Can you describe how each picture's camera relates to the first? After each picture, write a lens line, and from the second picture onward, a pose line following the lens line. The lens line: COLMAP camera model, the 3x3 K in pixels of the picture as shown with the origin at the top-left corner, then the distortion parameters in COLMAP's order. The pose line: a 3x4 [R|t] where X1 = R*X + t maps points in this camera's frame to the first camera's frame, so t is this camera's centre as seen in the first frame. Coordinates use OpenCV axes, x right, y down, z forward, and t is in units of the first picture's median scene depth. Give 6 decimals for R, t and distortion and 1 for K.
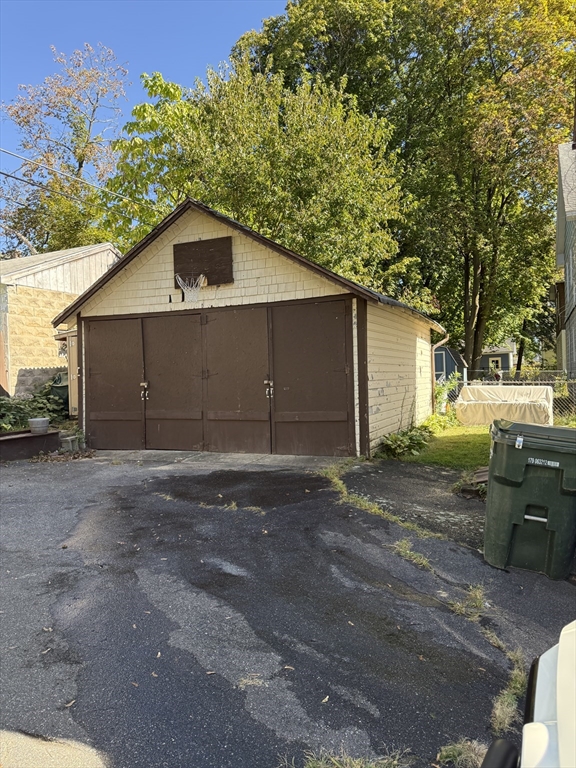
lens RADIAL K [[548.1, 0, 291.3], [0, 548.1, 389.1], [0, 0, 1]] dist [0.064369, -0.070435]
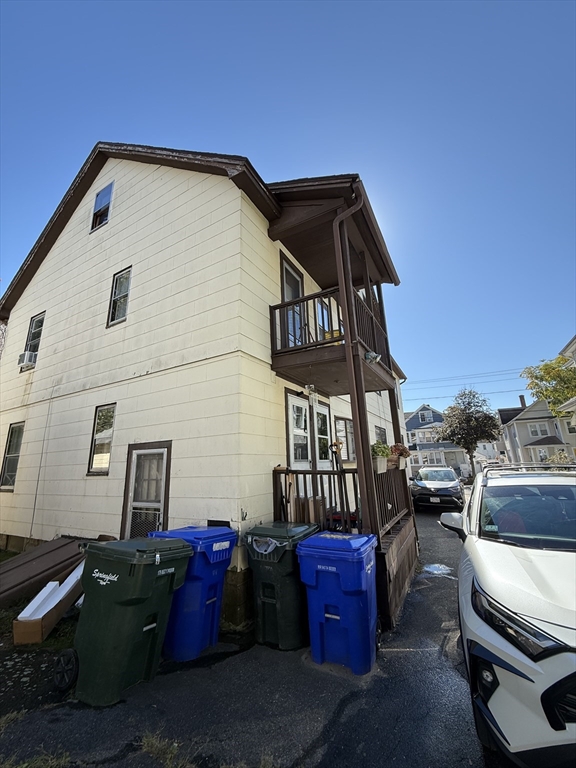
lens RADIAL K [[304.2, 0, 288.0], [0, 304.2, 384.0], [0, 0, 1]] dist [-0.000663, -0.000404]
pose [[0.094939, 0.278857, 0.955628, -0.094273], [0.046687, 0.957661, -0.284088, -0.020970], [-0.994388, 0.071587, 0.077901, 0.194596]]
